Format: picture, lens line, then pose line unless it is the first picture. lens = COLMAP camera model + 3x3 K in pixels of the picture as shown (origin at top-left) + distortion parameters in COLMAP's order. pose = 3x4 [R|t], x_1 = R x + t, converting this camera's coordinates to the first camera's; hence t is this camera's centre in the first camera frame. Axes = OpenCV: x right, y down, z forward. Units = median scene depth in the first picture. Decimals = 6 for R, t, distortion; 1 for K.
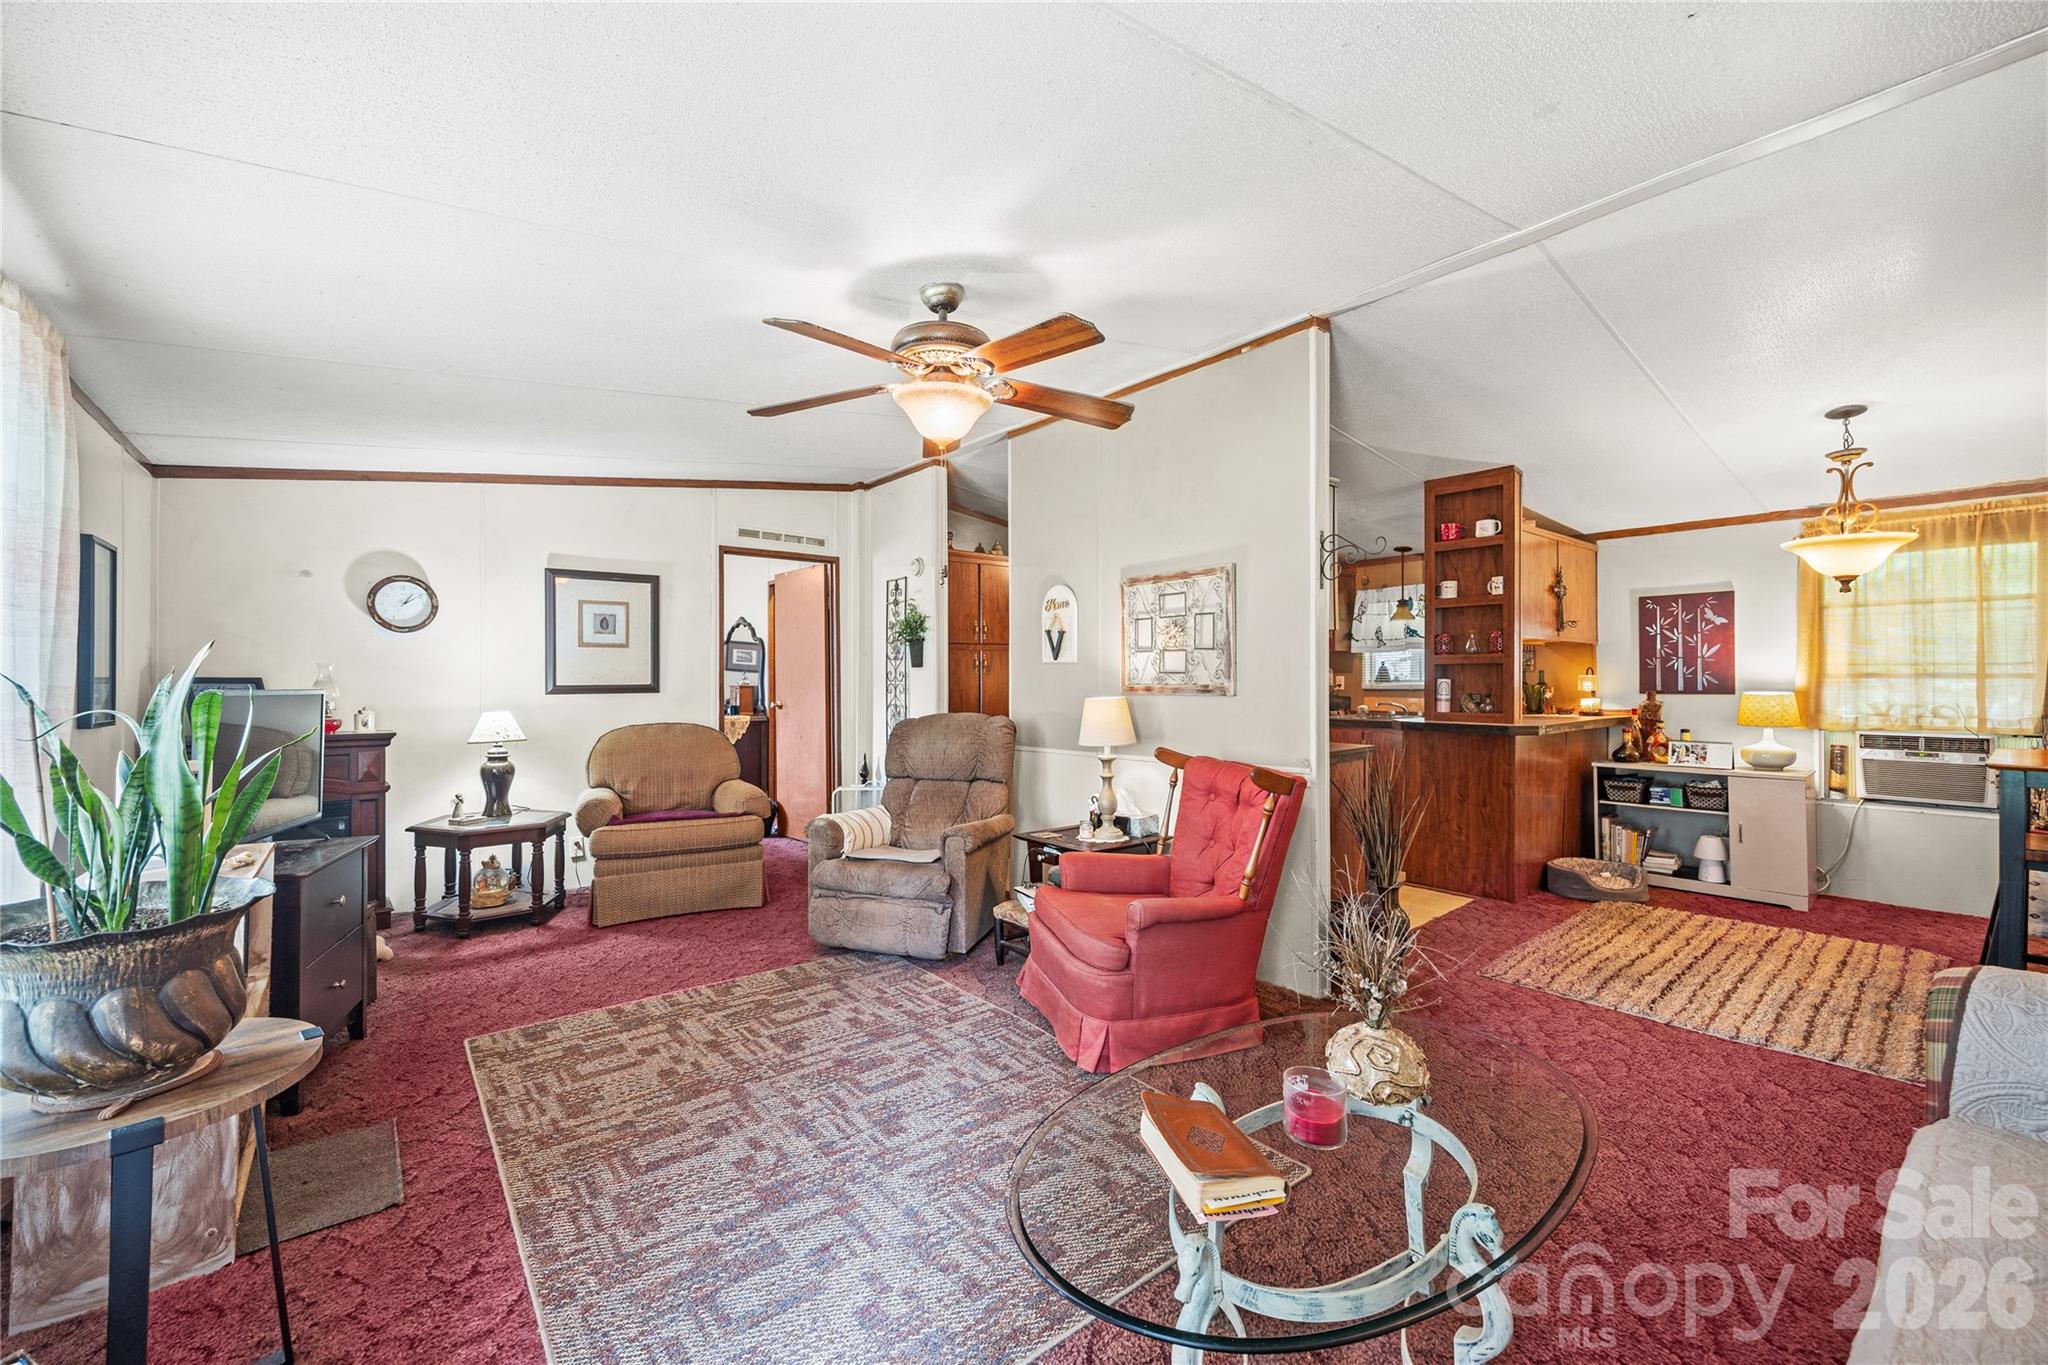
lens RADIAL K [[818.0, 0, 1021.2], [0, 818.0, 678.5], [0, 0, 1]] dist [0.009223, -0.000959]
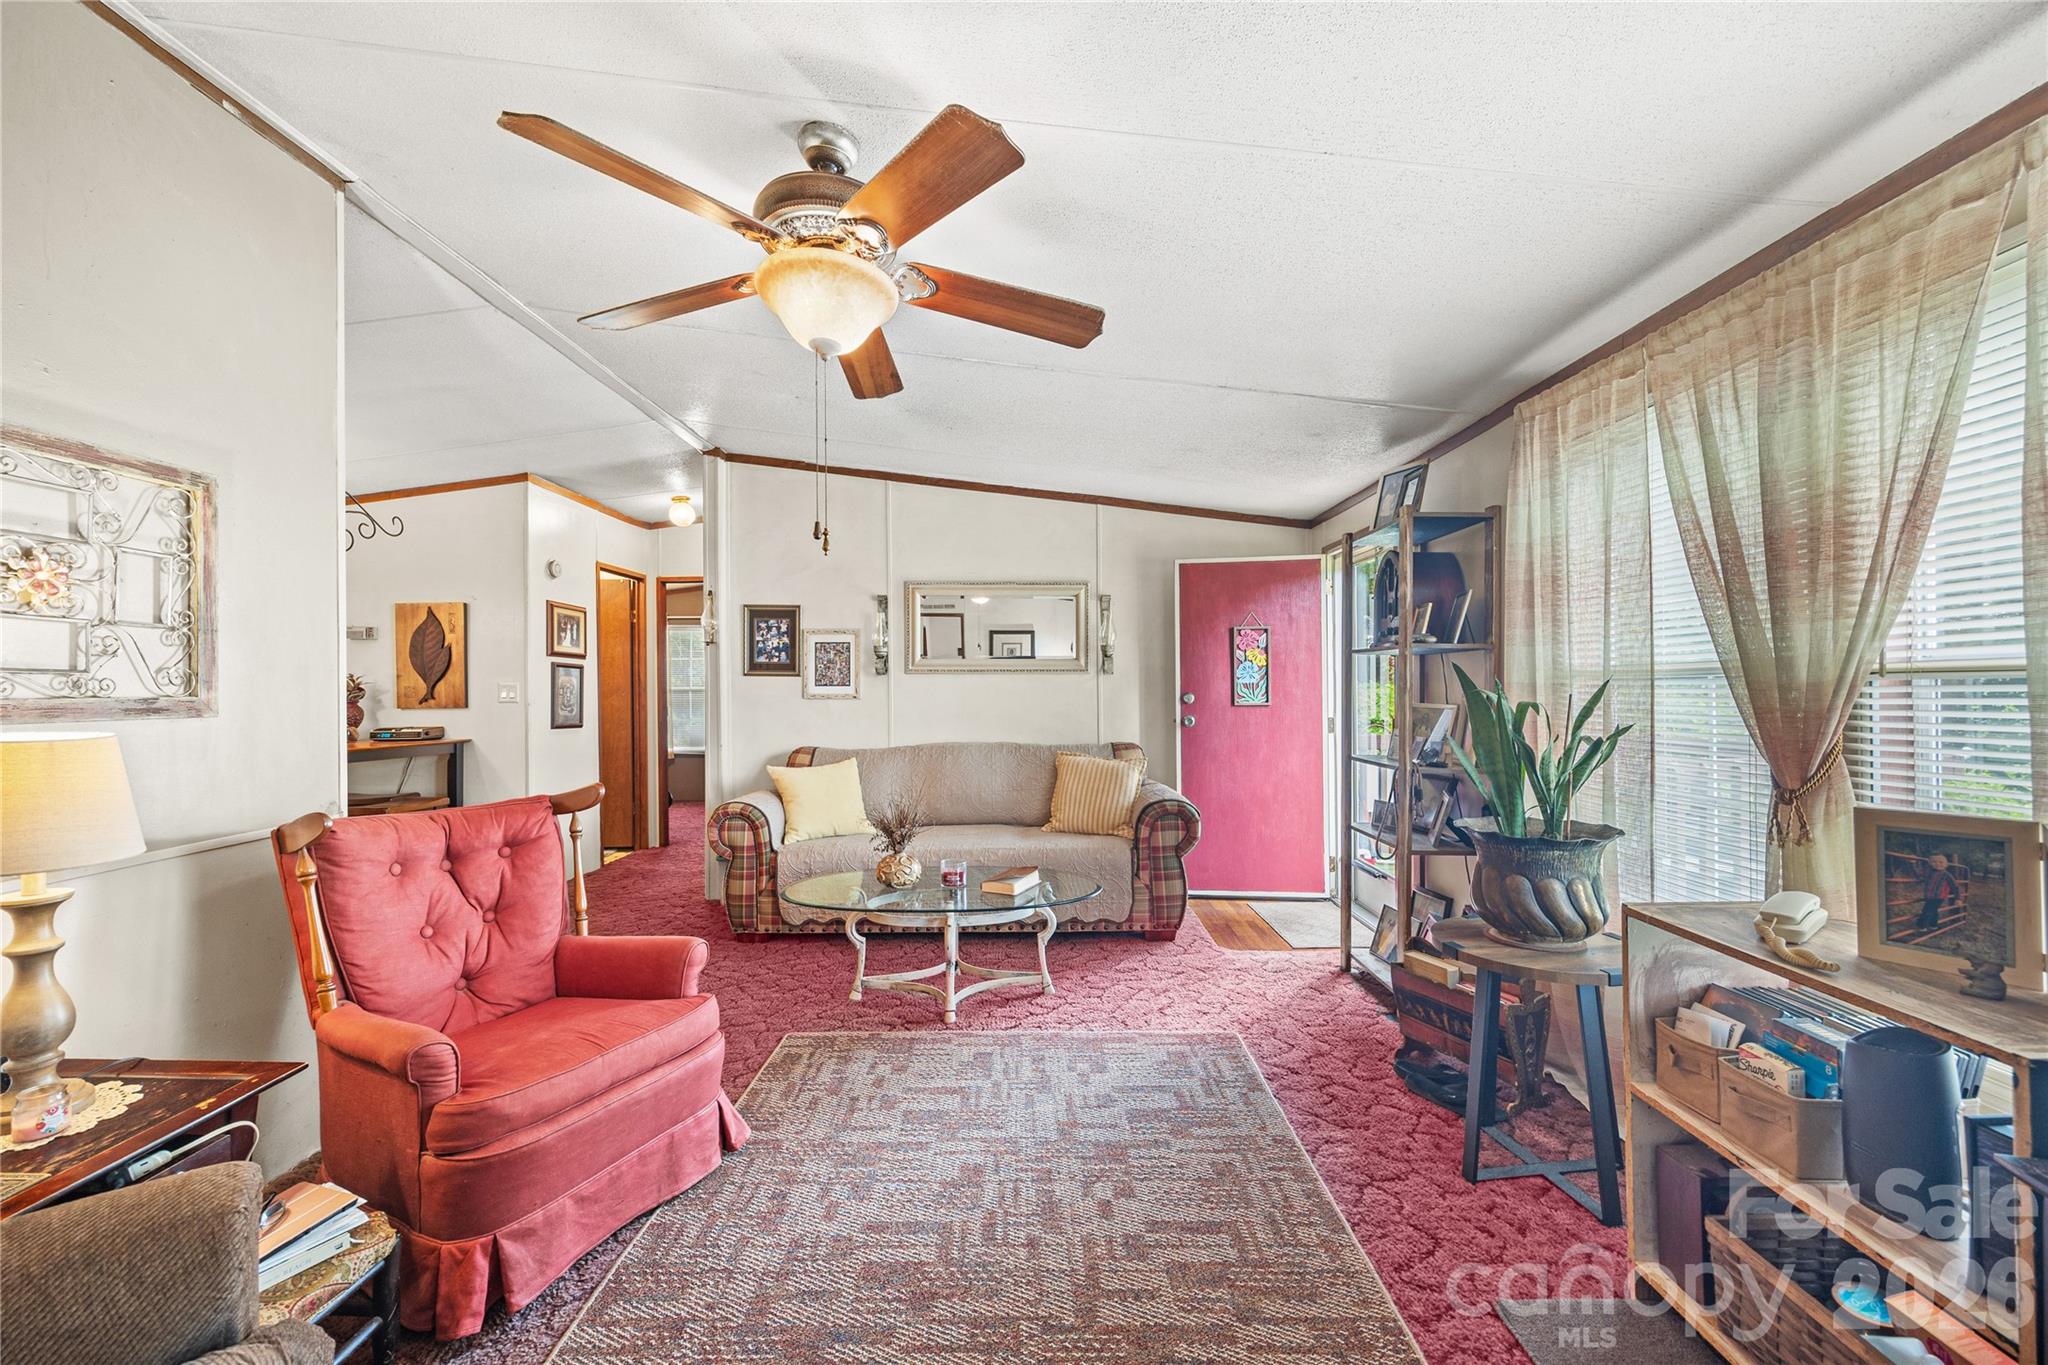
lens RADIAL K [[818.0, 0, 1019.3], [0, 818.0, 685.2], [0, 0, 1]] dist [0.009223, -0.000959]
pose [[-0.772129, 0.007065, 0.635426, -0.385375], [0.002763, 0.999966, -0.007761, 0.004094], [-0.635460, -0.004237, -0.772122, 0.821753]]
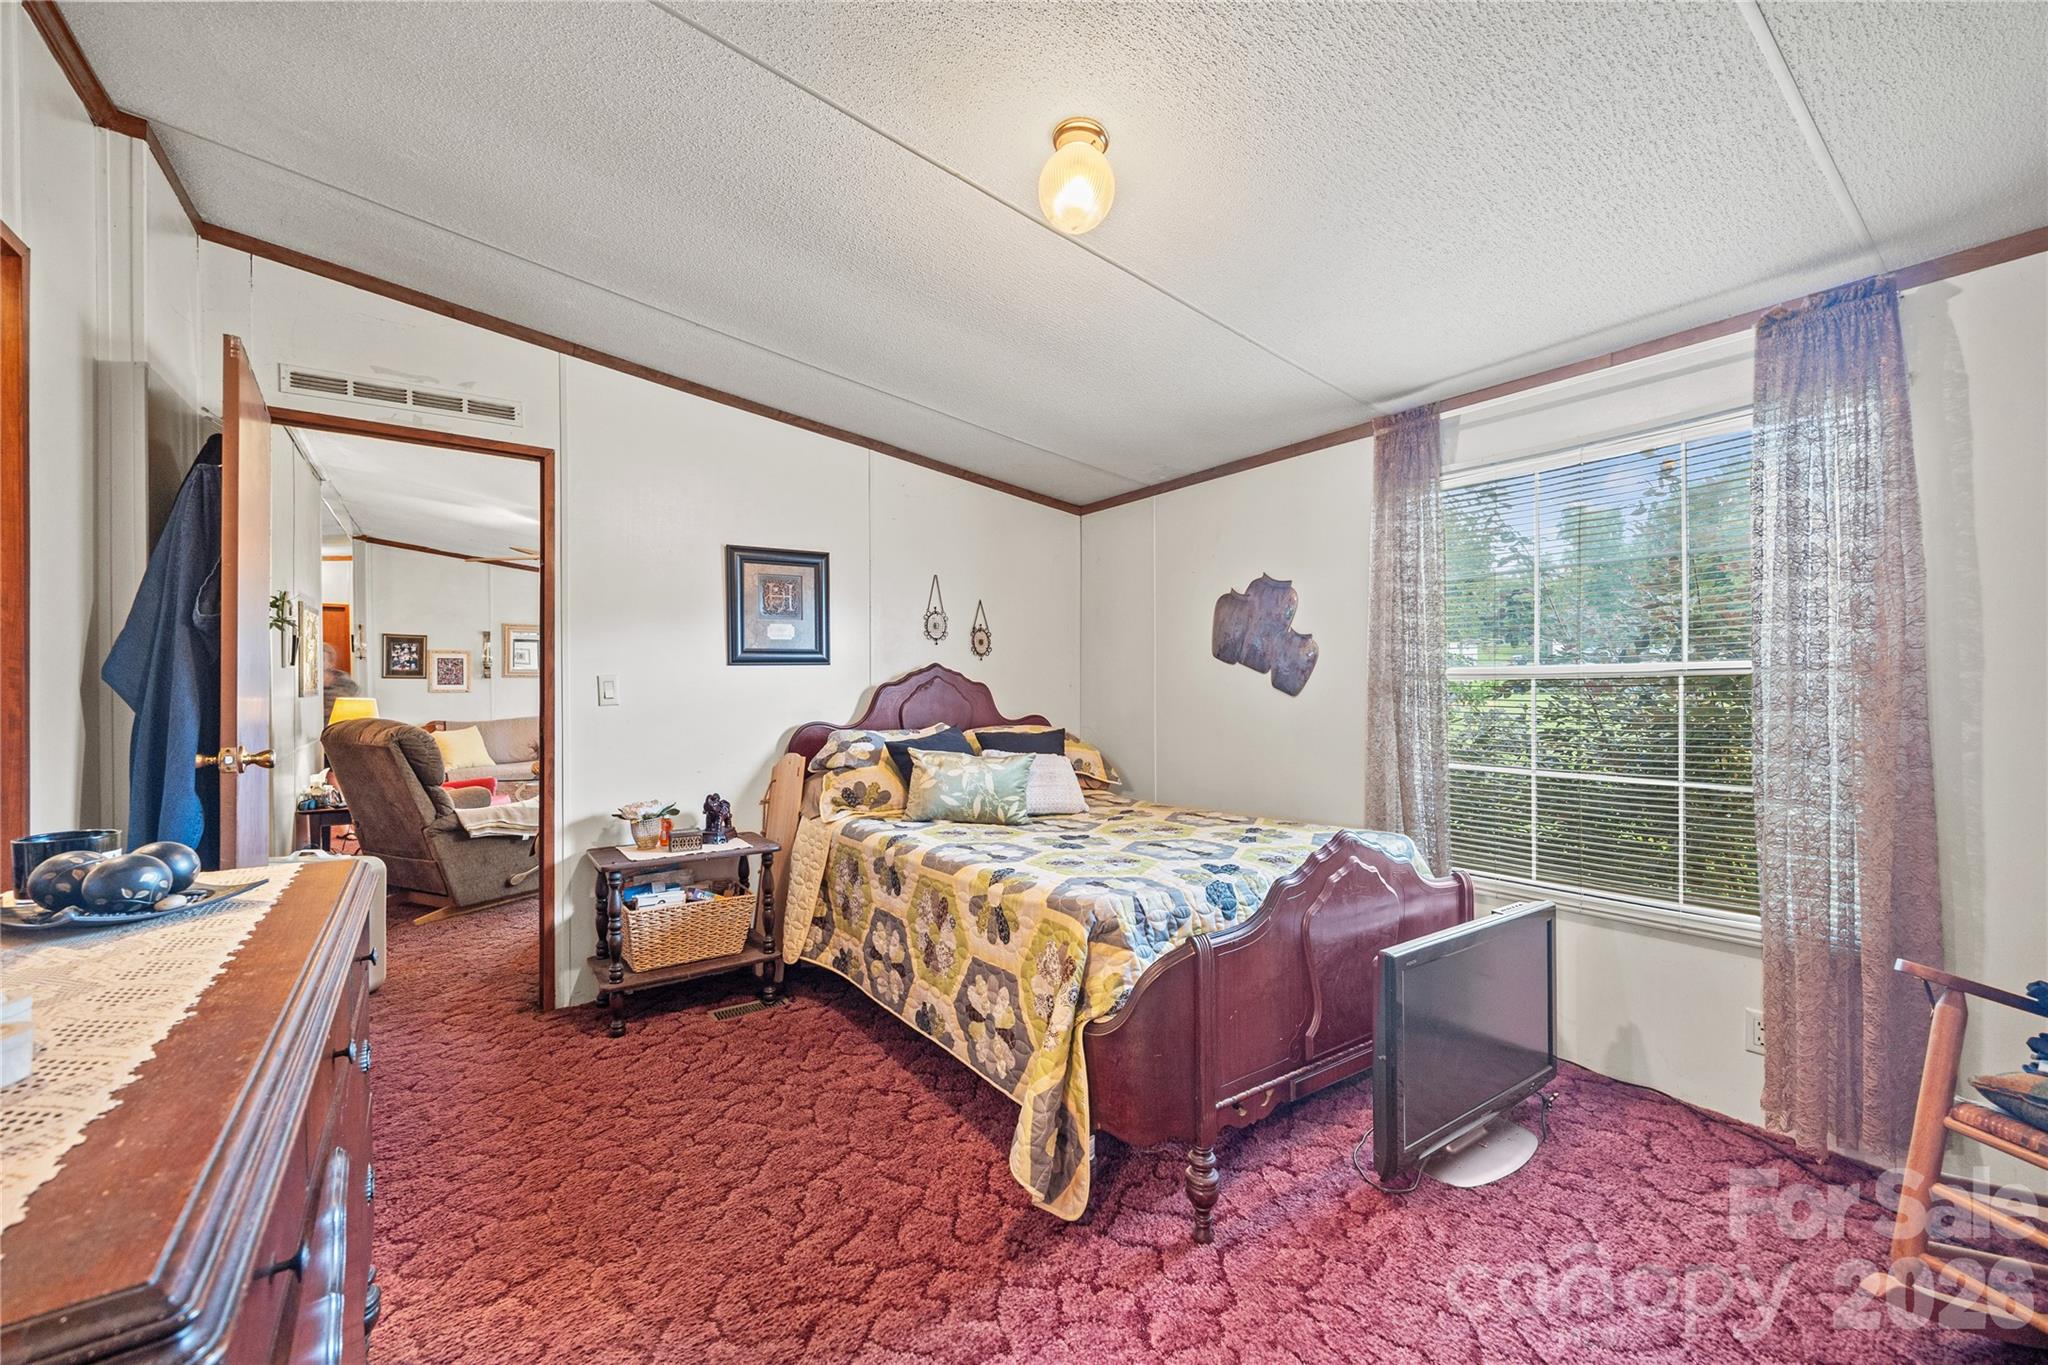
lens RADIAL K [[818.0, 0, 1018.6], [0, 818.0, 686.9], [0, 0, 1]] dist [0.009223, -0.000959]
pose [[-0.997836, 0.004176, 0.065613, -0.860455], [0.004027, 0.999989, -0.002401, 0.009797], [-0.065622, -0.002132, -0.997842, 1.844192]]
